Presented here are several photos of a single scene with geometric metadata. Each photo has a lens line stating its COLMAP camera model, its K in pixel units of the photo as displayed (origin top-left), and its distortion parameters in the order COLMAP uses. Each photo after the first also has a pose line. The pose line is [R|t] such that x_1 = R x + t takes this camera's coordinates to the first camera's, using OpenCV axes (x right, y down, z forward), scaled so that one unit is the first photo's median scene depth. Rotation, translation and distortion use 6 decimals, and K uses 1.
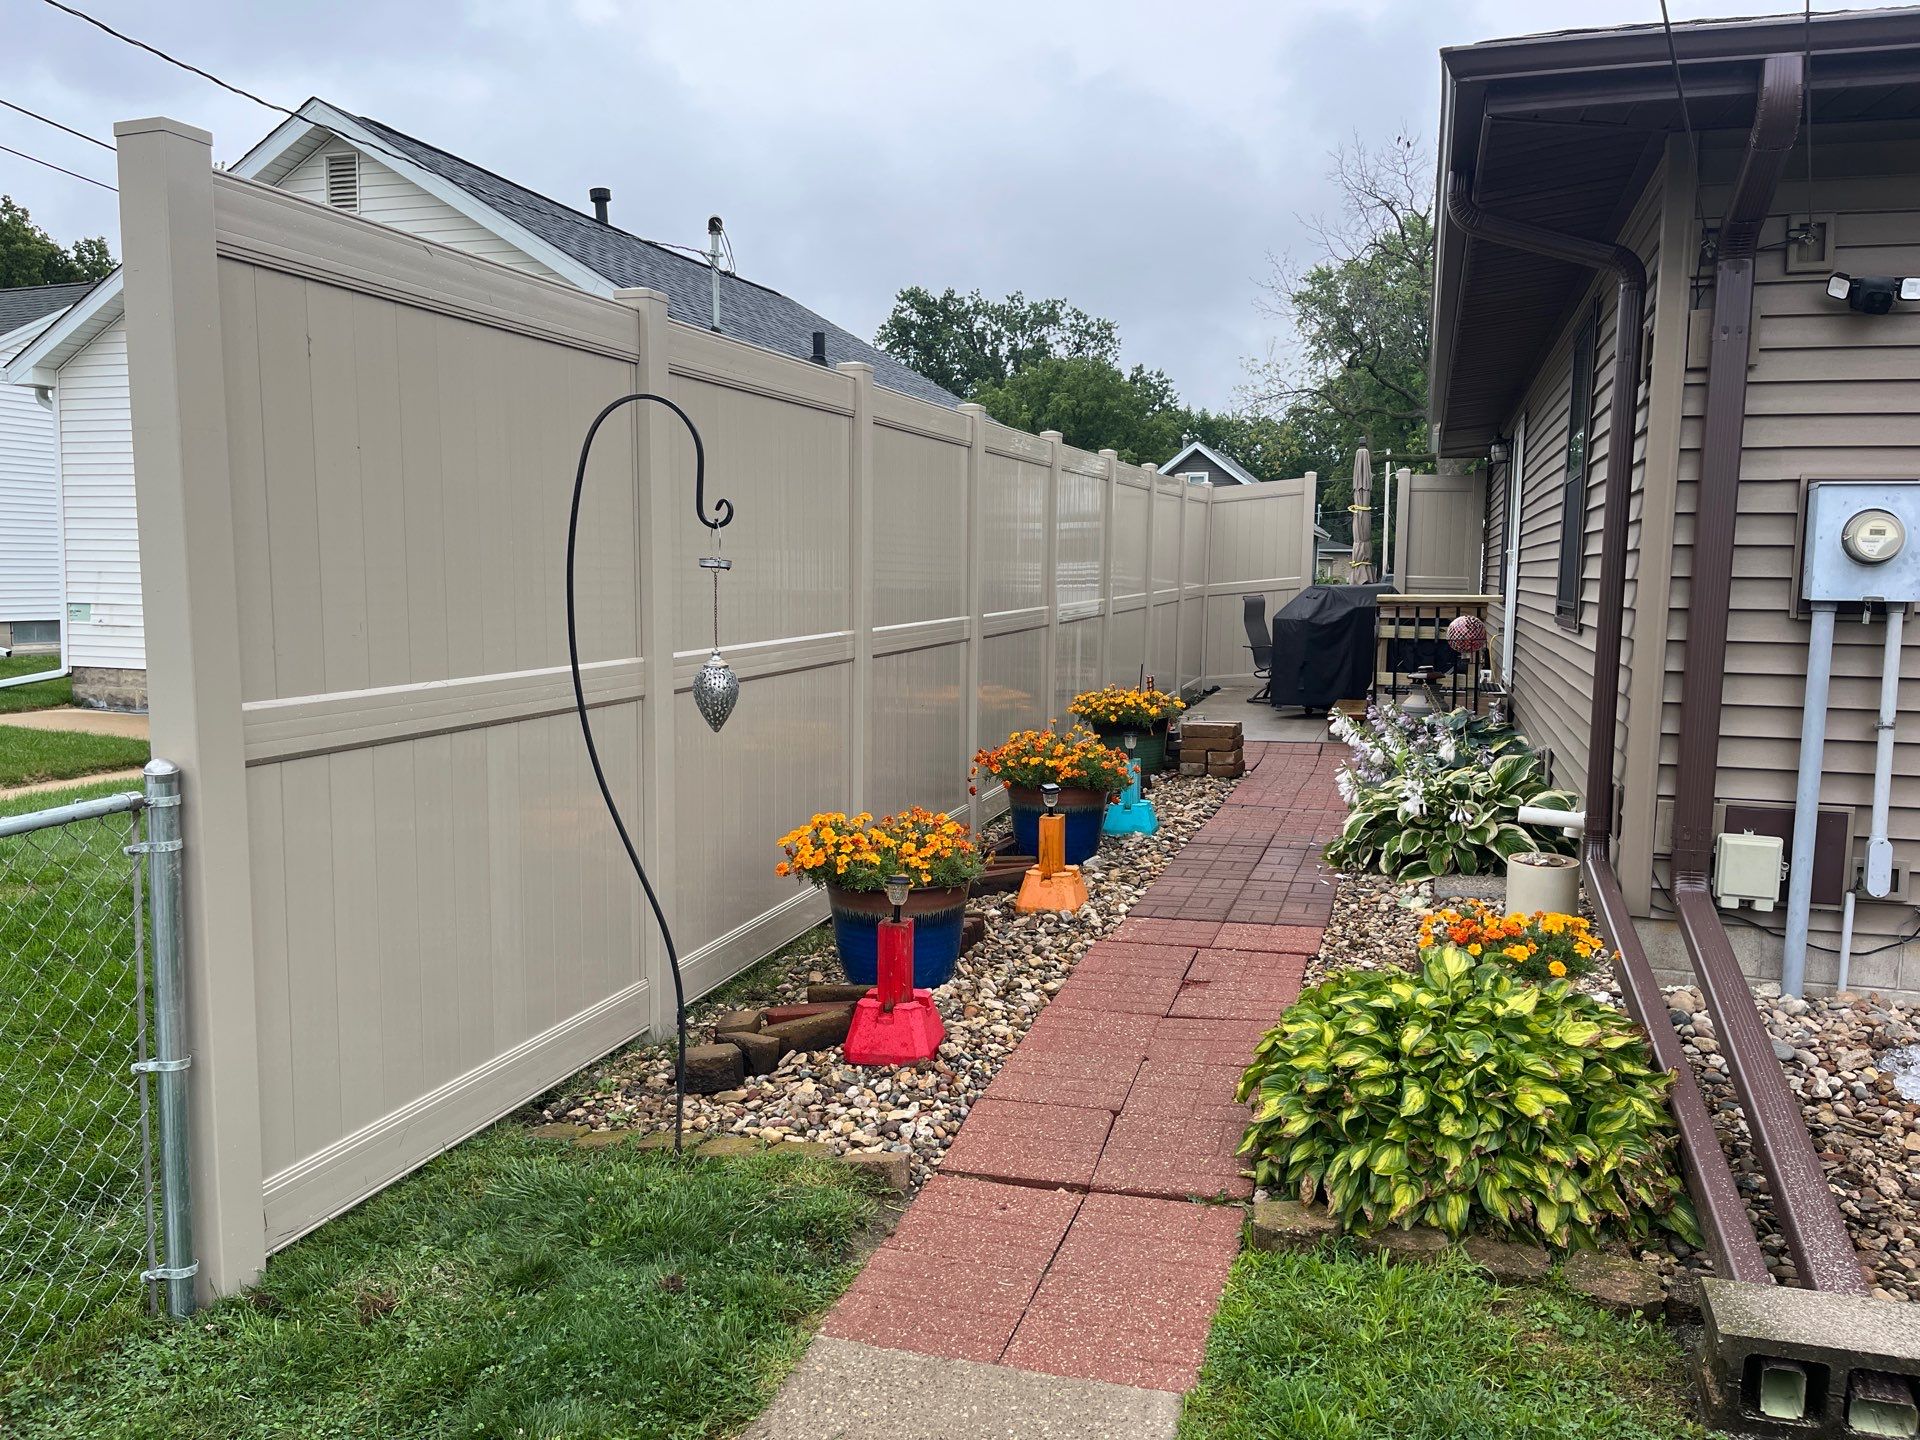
lens RADIAL K [[1407.8, 0, 960.0], [0, 1407.8, 720.0], [0, 0, 1]] dist [0.003619, -0.076454]
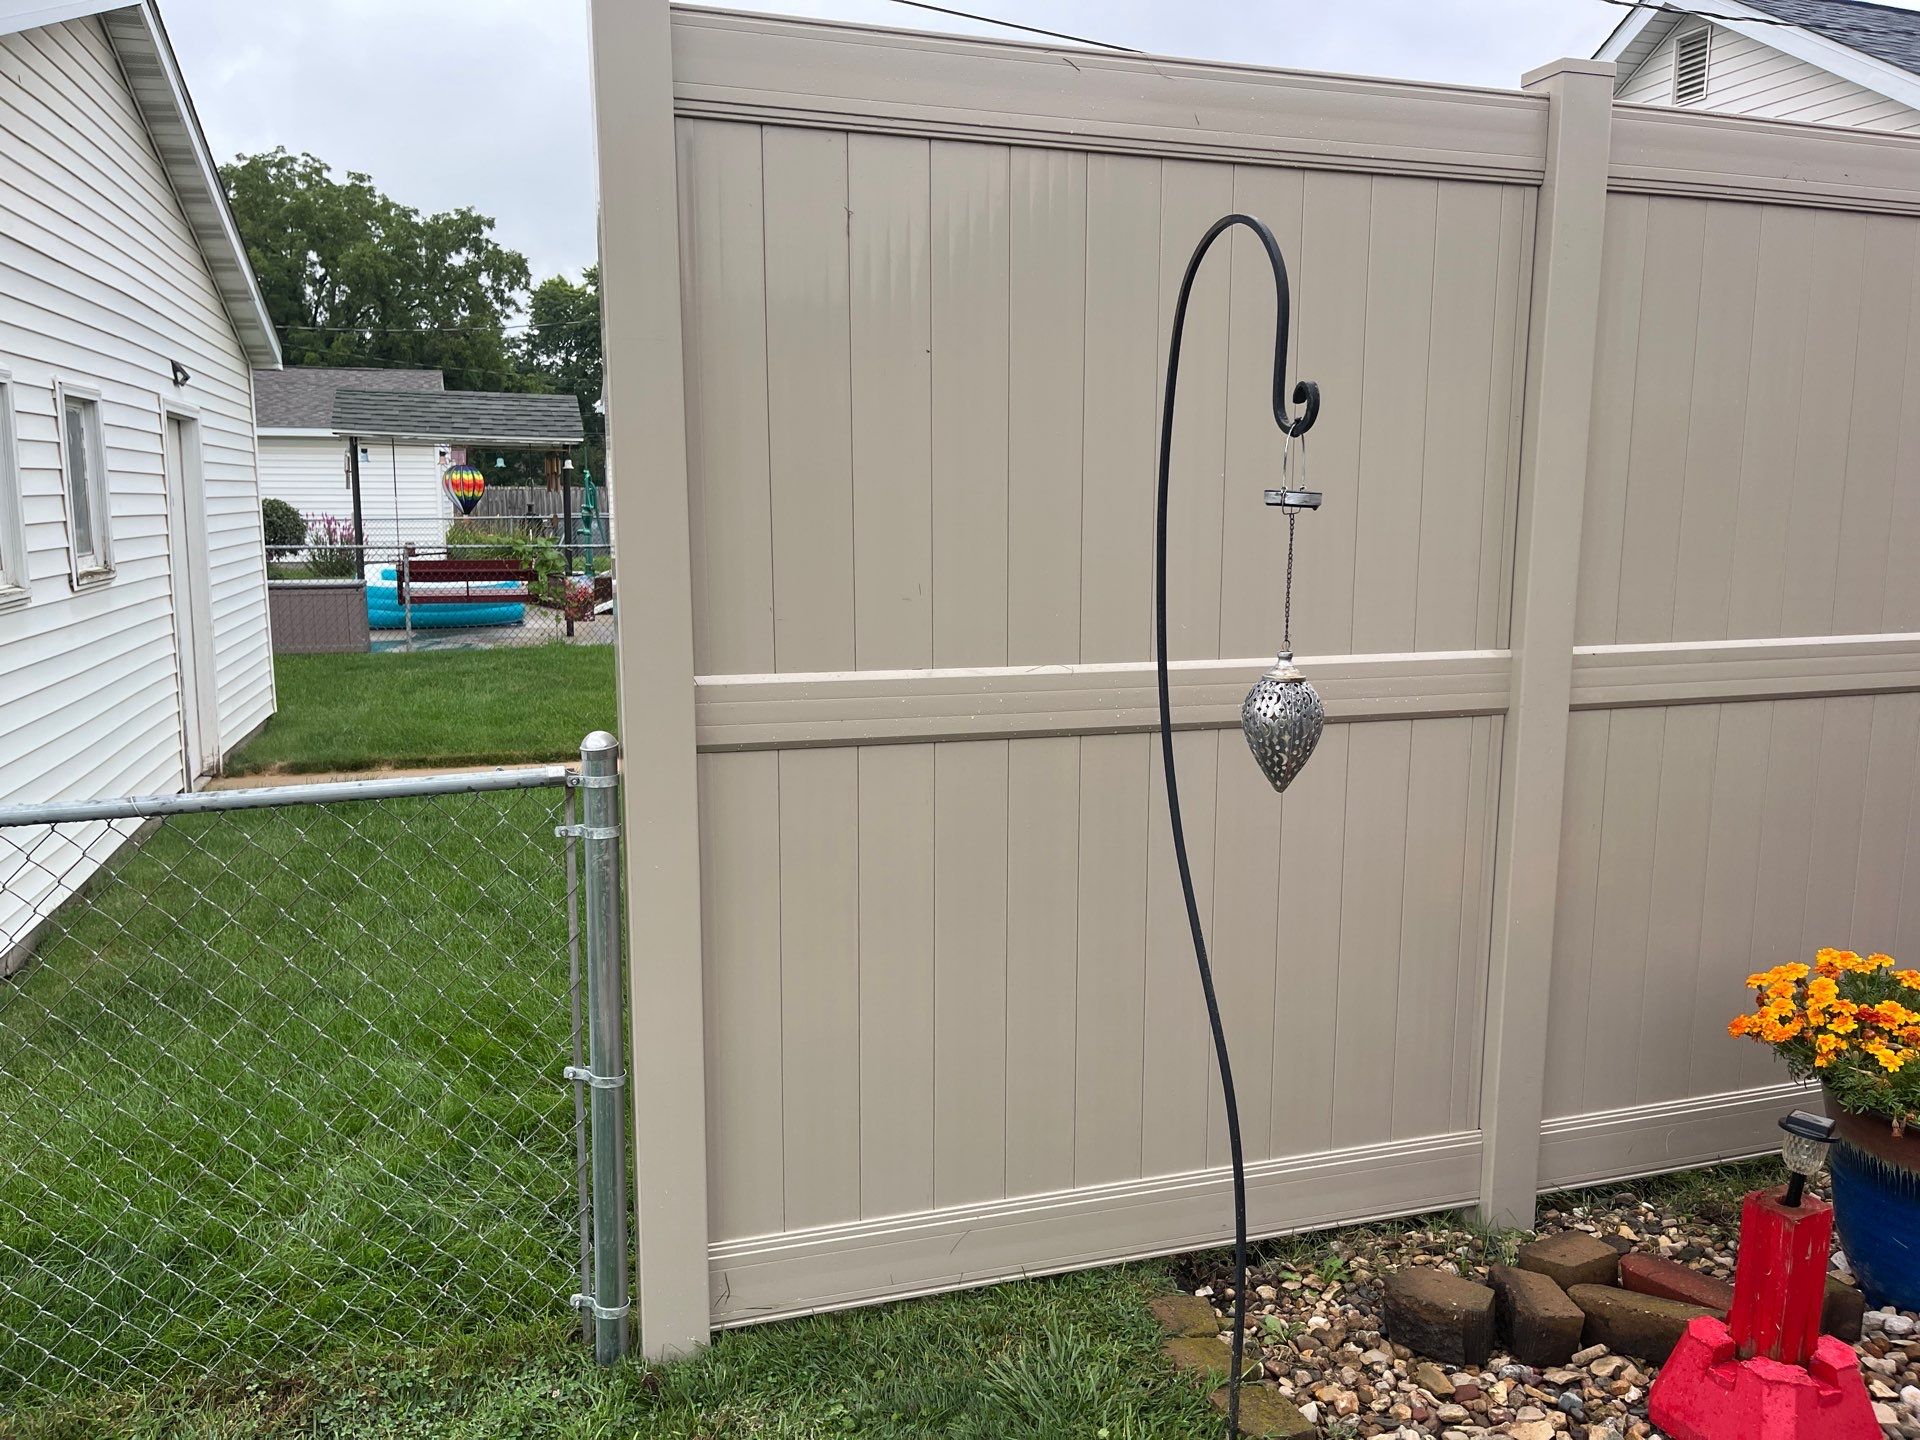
lens RADIAL K [[1407.8, 0, 960.0], [0, 1407.8, 720.0], [0, 0, 1]] dist [0.003619, -0.076454]
pose [[0.574270, 0.127571, -0.808665, 0.195961], [-0.091214, 0.991604, 0.091656, -0.061672], [0.813568, 0.021126, 0.581085, 0.535062]]
